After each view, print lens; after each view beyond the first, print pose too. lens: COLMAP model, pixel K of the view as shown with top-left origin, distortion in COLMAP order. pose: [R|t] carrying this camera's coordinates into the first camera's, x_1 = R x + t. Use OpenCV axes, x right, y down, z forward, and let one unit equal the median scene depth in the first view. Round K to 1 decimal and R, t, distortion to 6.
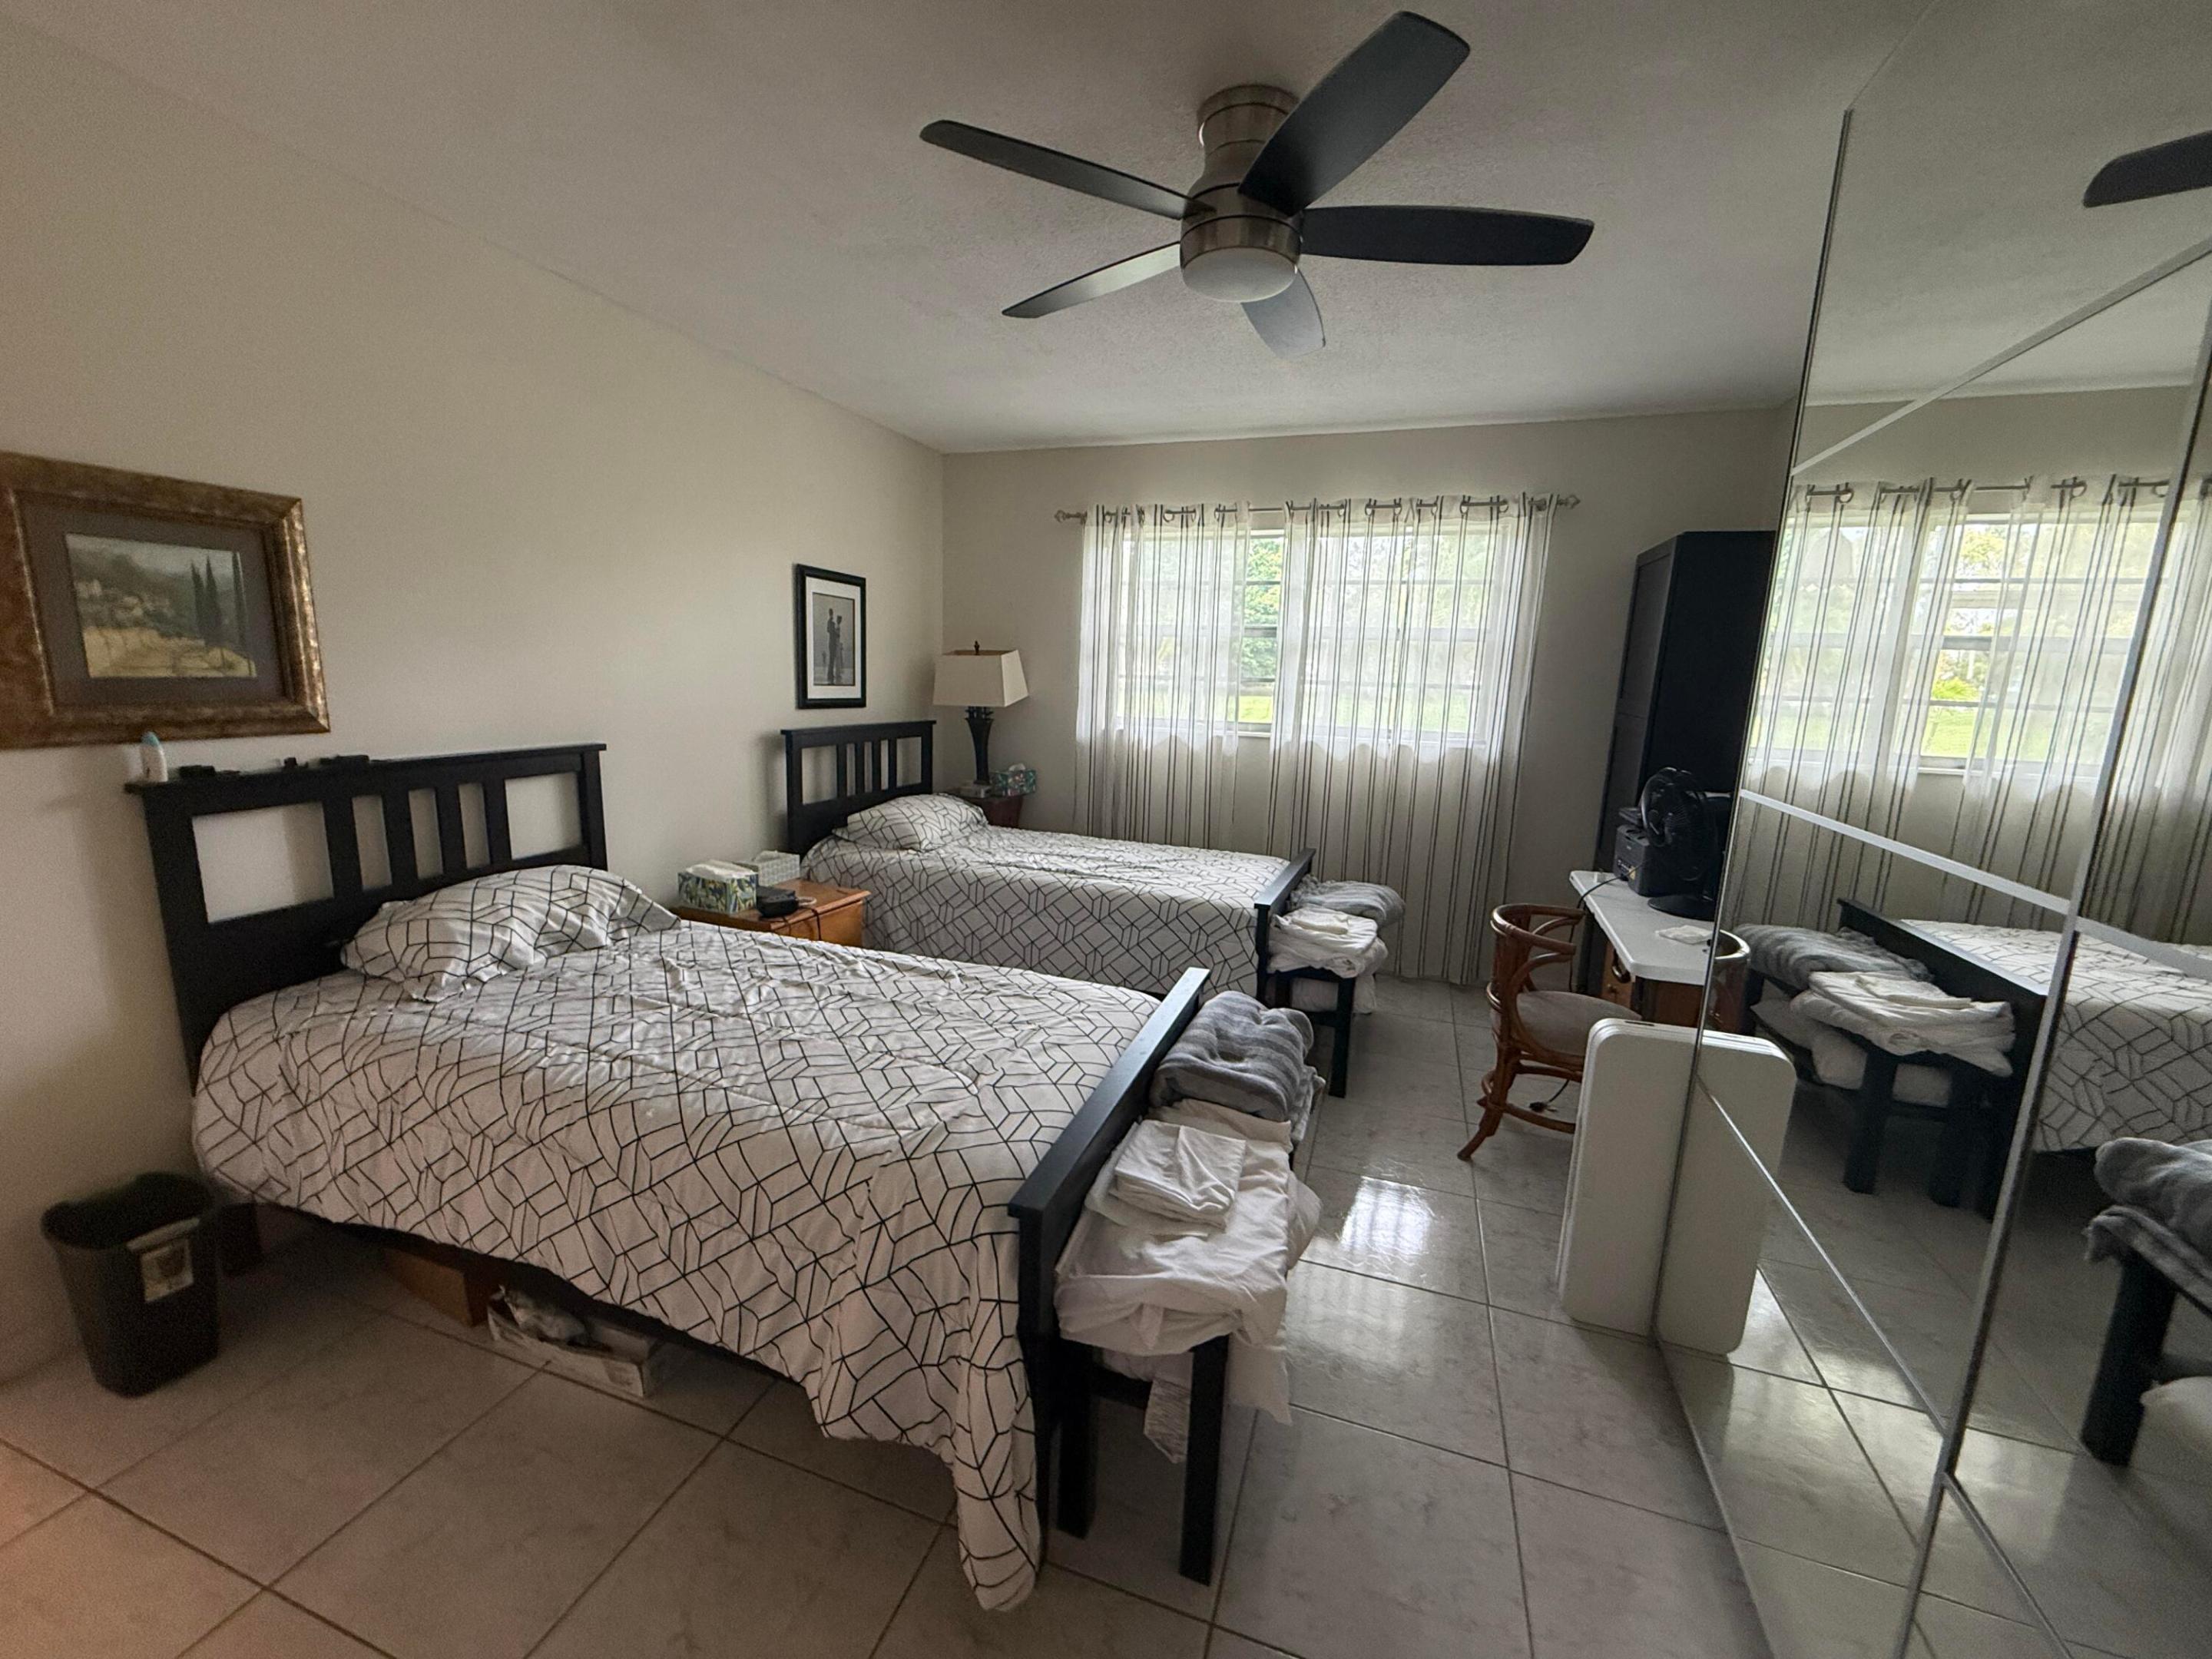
lens RADIAL K [[894.3, 0, 1106.0], [0, 894.3, 829.5], [0, 0, 1]] dist [0.001737, -0.001061]
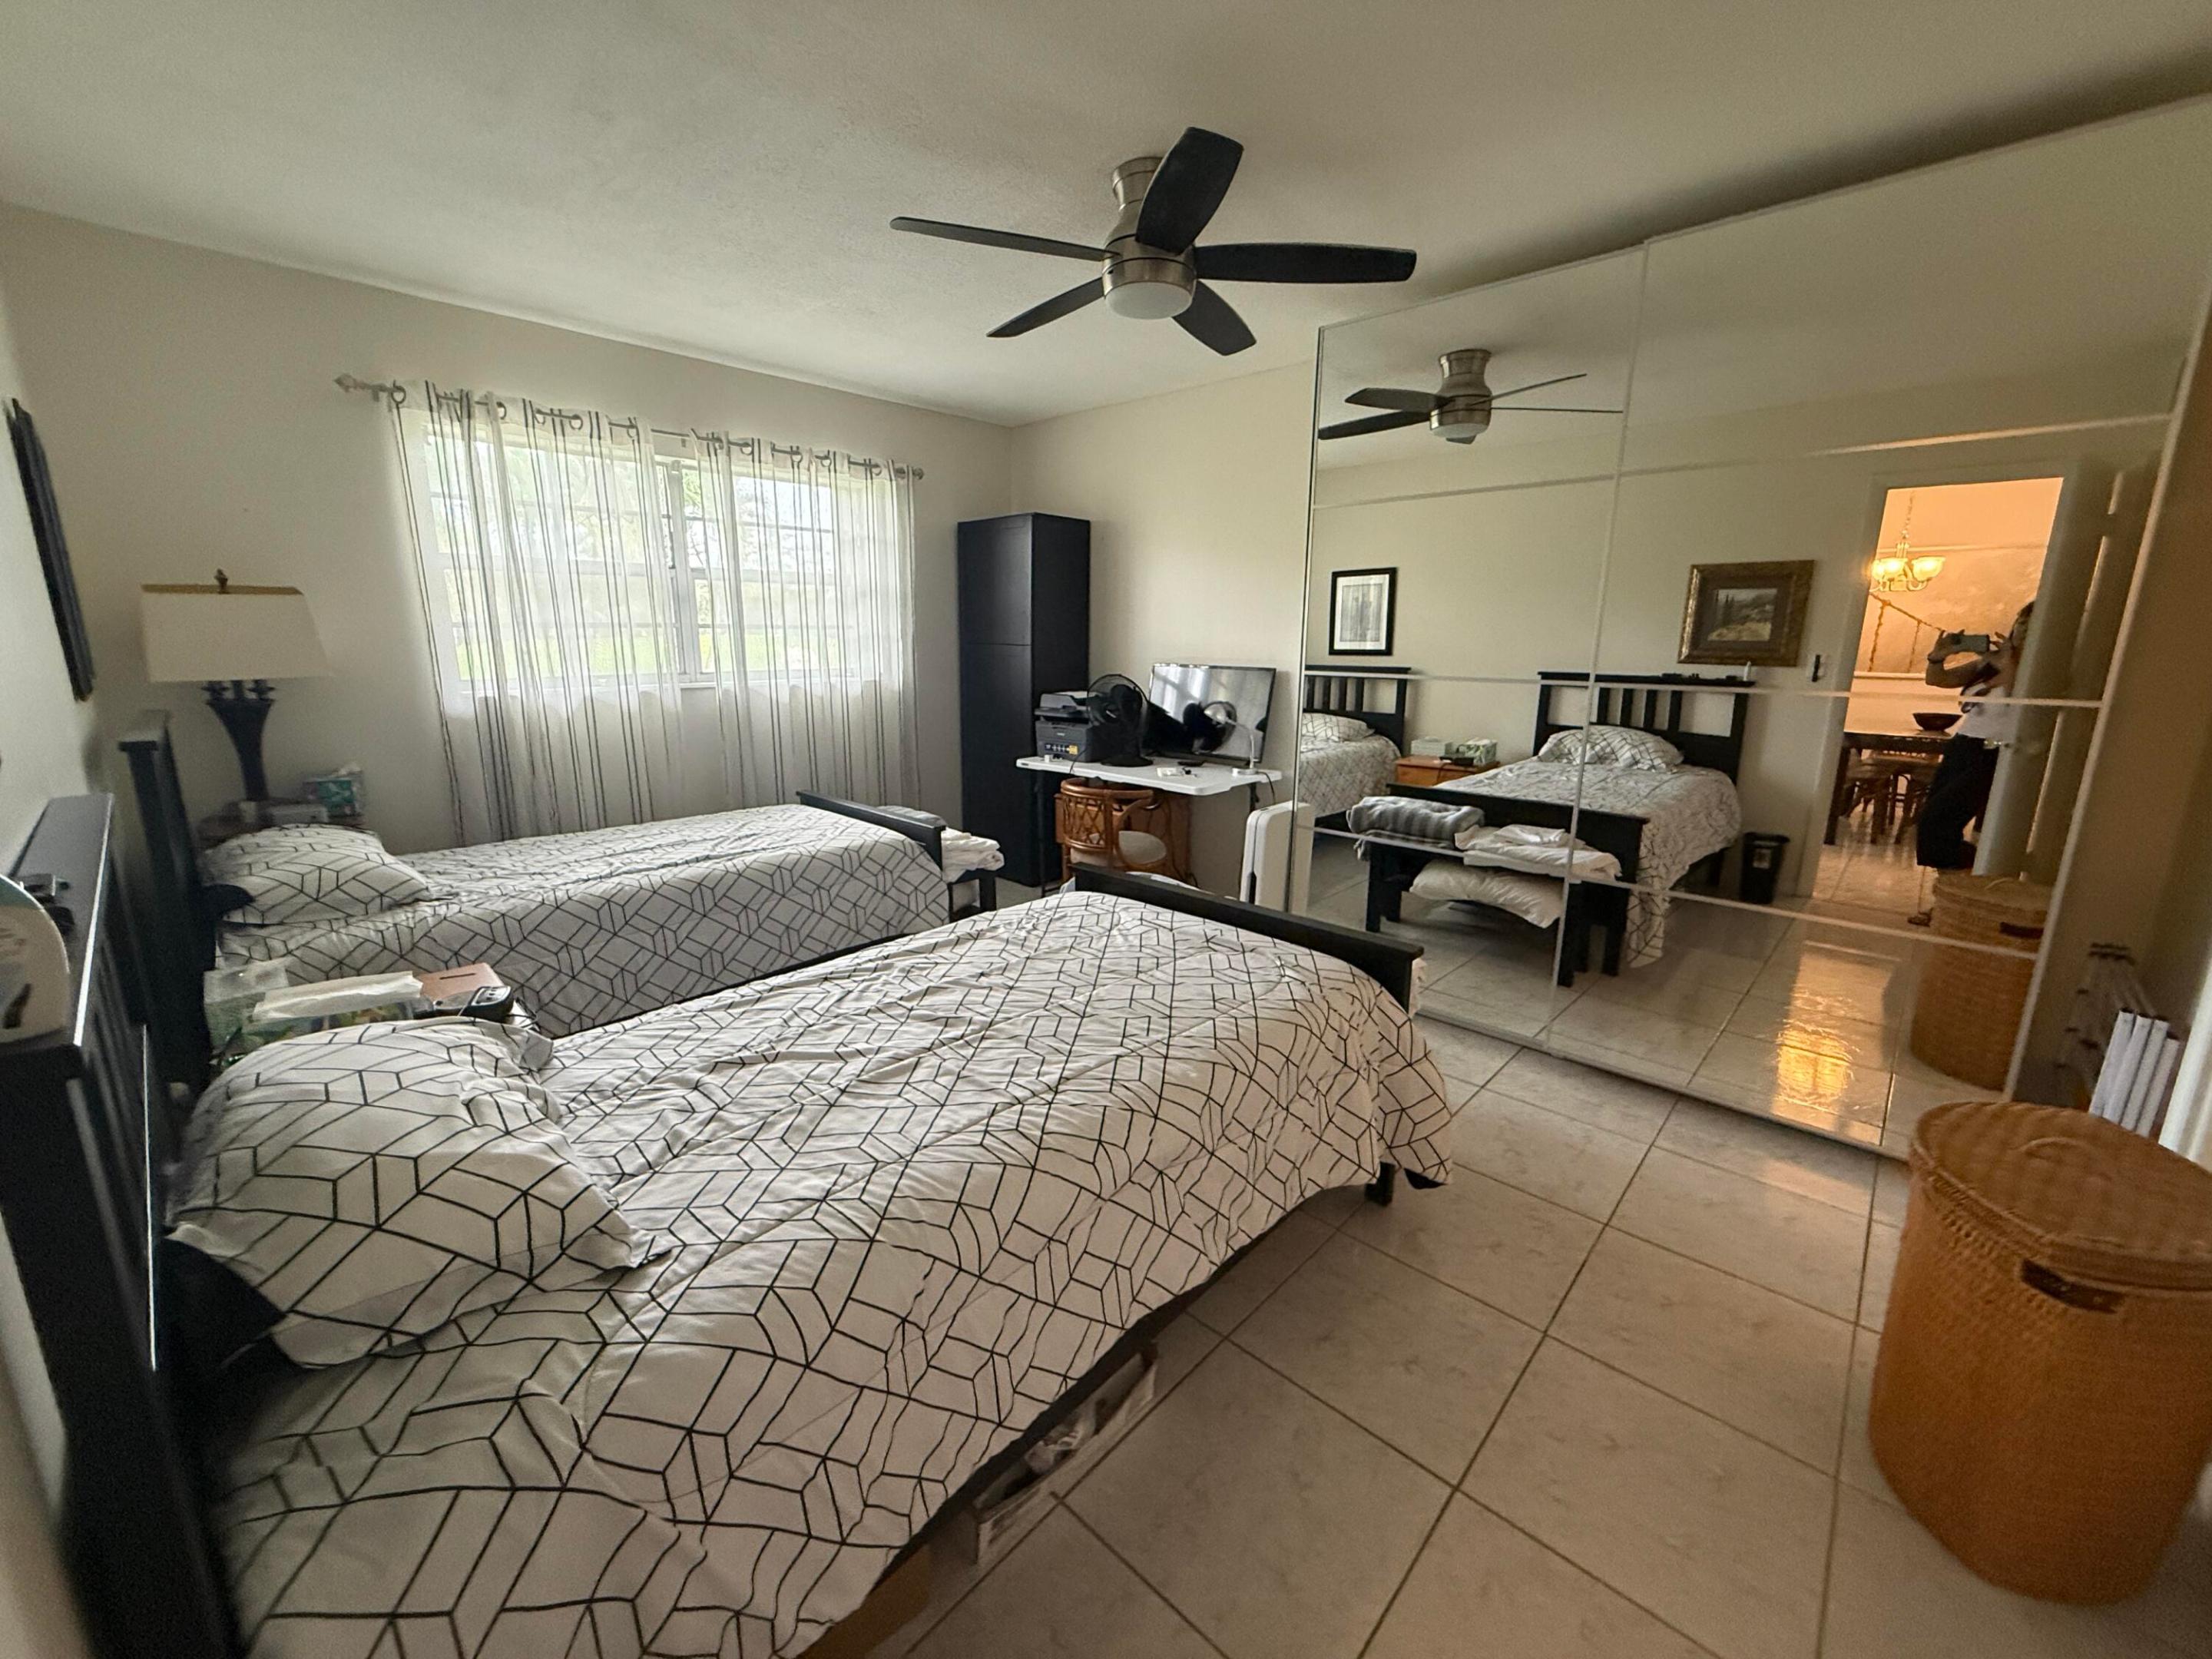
lens RADIAL K [[894.3, 0, 1106.0], [0, 894.3, 829.5], [0, 0, 1]] dist [0.001737, -0.001061]
pose [[0.394469, -0.225675, 0.890766, -0.931034], [0.171782, 0.970395, 0.169776, -0.083717], [-0.902710, 0.086046, 0.421558, 0.451654]]
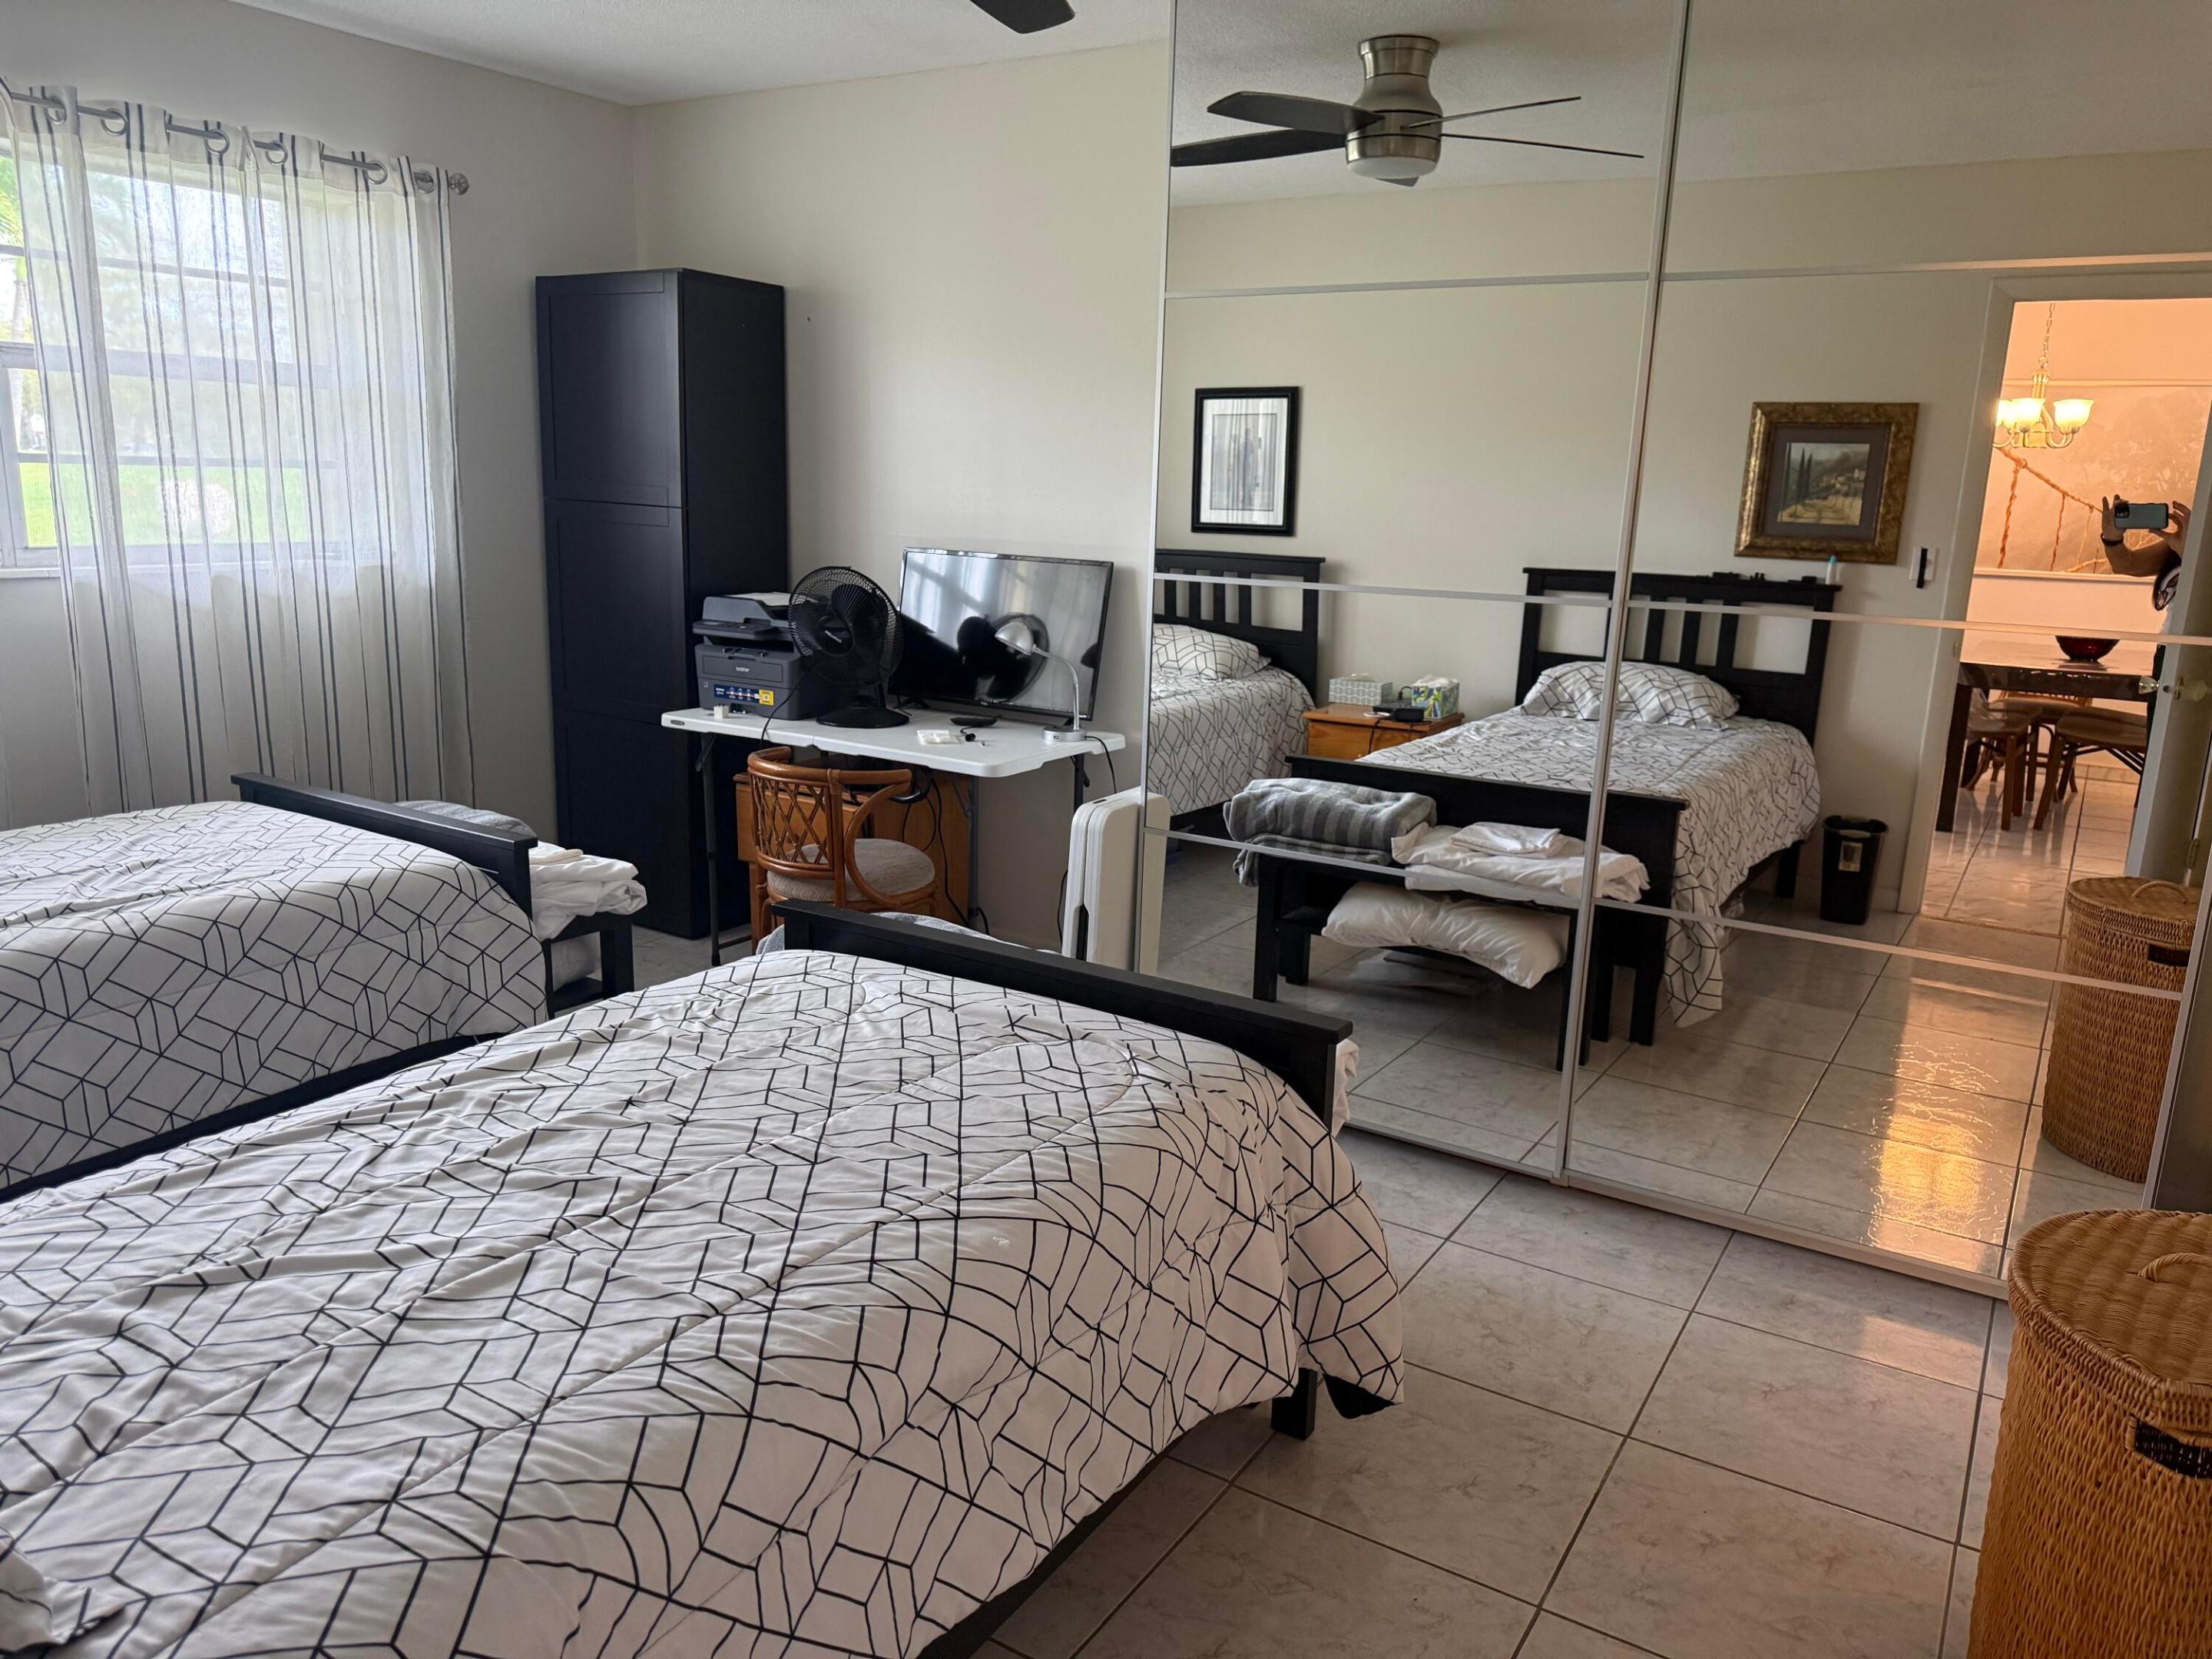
lens RADIAL K [[1629.8, 0, 1110.1], [0, 1629.8, 721.0], [0, 0, 1]] dist [0.043677, -0.047642]
pose [[0.215433, -0.178618, 0.960044, -1.022604], [0.156393, 0.976750, 0.146632, -0.121163], [-0.963914, 0.118555, 0.238359, 0.431391]]
